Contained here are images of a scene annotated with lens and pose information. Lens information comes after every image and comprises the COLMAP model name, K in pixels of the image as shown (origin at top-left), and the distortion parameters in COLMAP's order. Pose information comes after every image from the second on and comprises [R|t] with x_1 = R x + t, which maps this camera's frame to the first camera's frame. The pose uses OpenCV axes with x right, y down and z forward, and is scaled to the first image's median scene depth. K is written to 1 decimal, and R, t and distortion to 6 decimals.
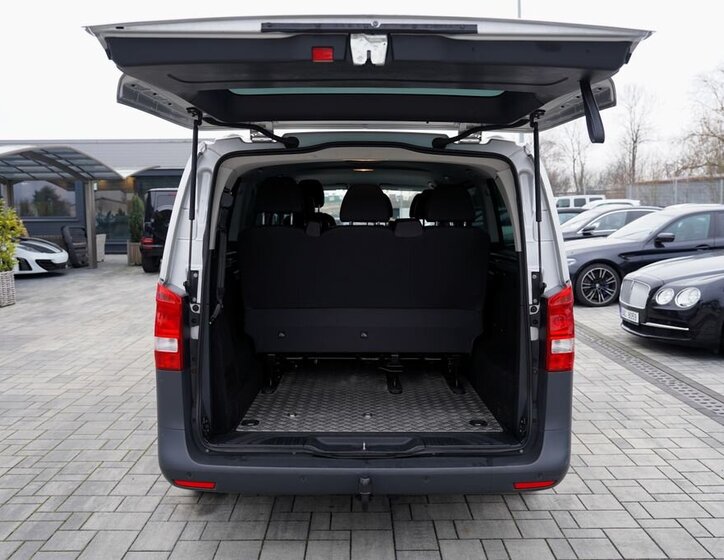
lens RADIAL K [[708.2, 0, 367.9], [0, 708.2, 278.6], [0, 0, 1]] dist [-0.019595, 0.000000]
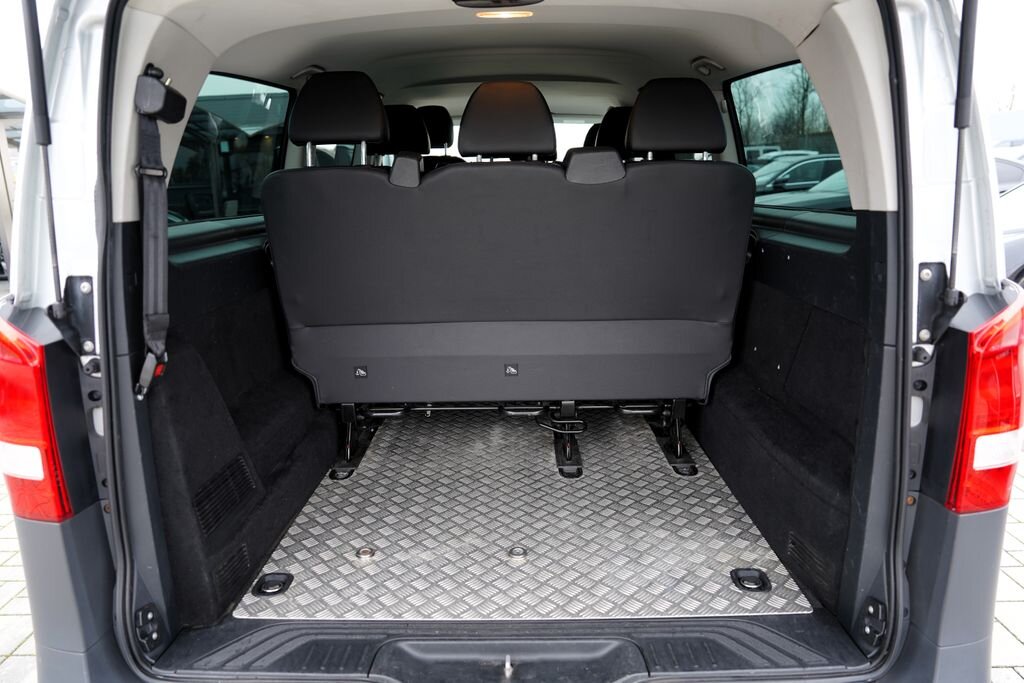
lens RADIAL K [[705.9, 0, 512.3], [0, 705.9, 350.9], [0, 0, 1]] dist [-0.096013, 0.058907]
pose [[0.999575, -0.016707, -0.023889, 0.004434], [0.020244, 0.987475, 0.156469, -0.010236], [0.020975, -0.156886, 0.987394, 0.245990]]
